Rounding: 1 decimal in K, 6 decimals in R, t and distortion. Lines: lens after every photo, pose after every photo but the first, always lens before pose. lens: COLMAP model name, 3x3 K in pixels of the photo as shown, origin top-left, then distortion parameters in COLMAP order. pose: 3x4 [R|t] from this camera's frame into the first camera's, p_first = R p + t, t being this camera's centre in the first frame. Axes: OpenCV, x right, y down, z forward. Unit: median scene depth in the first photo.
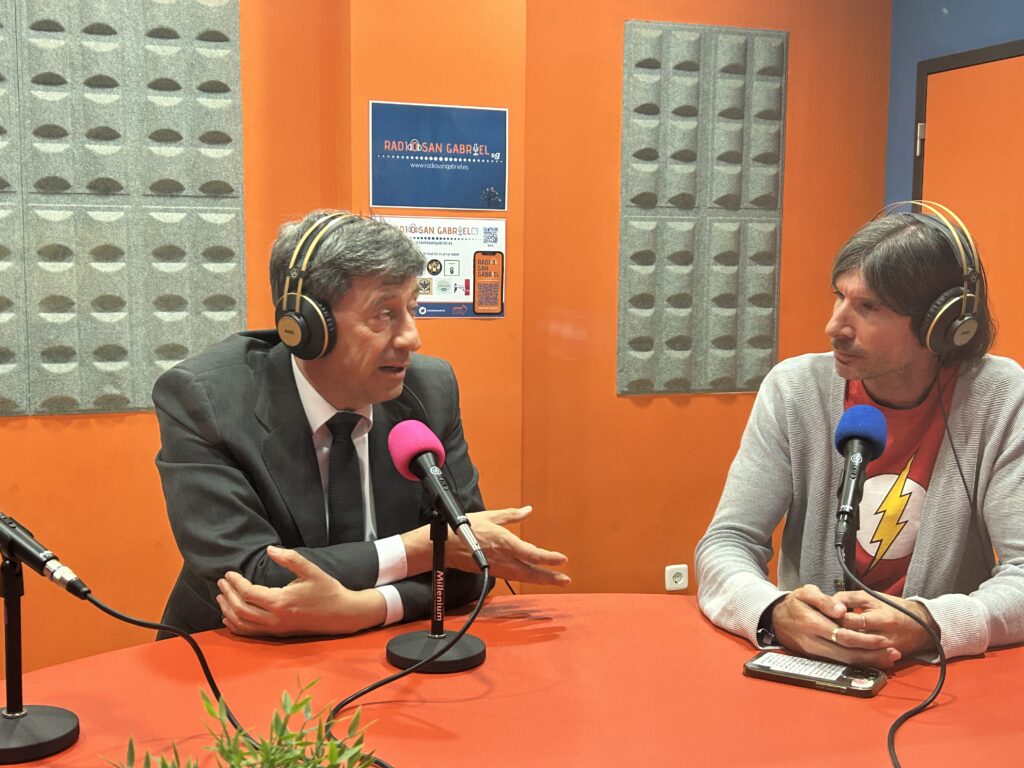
lens RADIAL K [[1338.9, 0, 514.8], [0, 1338.9, 394.0], [0, 0, 1]] dist [0.086129, 0.000000]
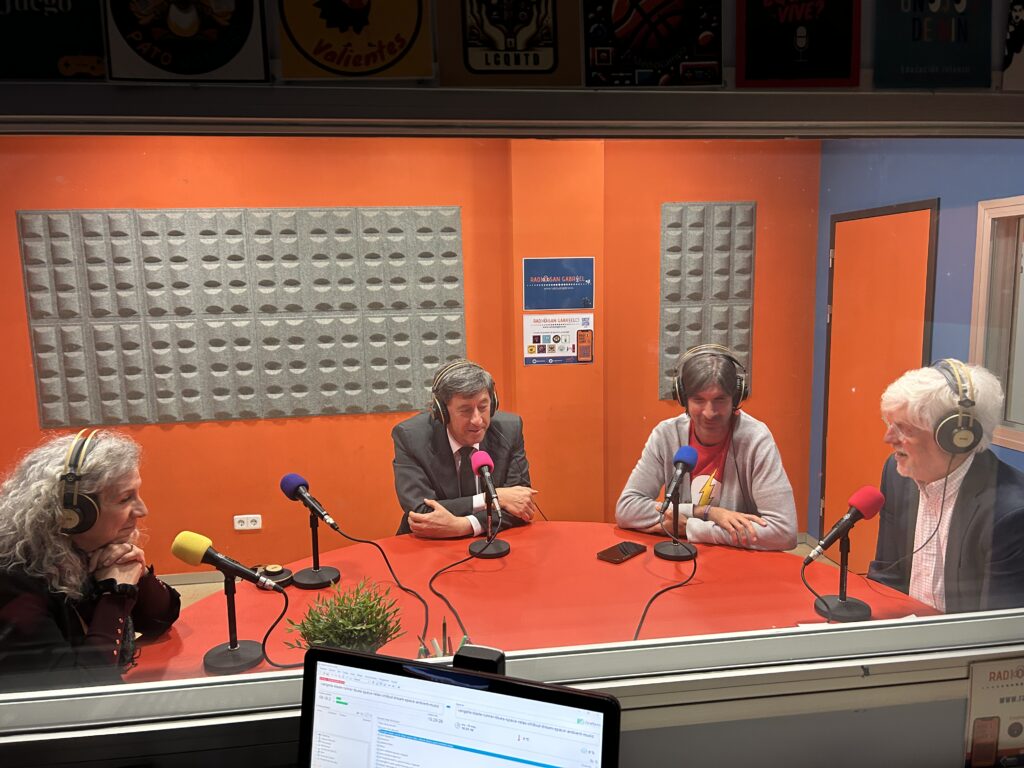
lens RADIAL K [[769.5, 0, 510.0], [0, 769.5, 396.7], [0, 0, 1]] dist [0.060147, -0.069321]
pose [[0.974476, -0.000112, -0.224493, 0.117253], [0.010276, 0.998974, 0.044104, -0.054993], [0.224257, -0.045285, 0.973477, -0.117766]]
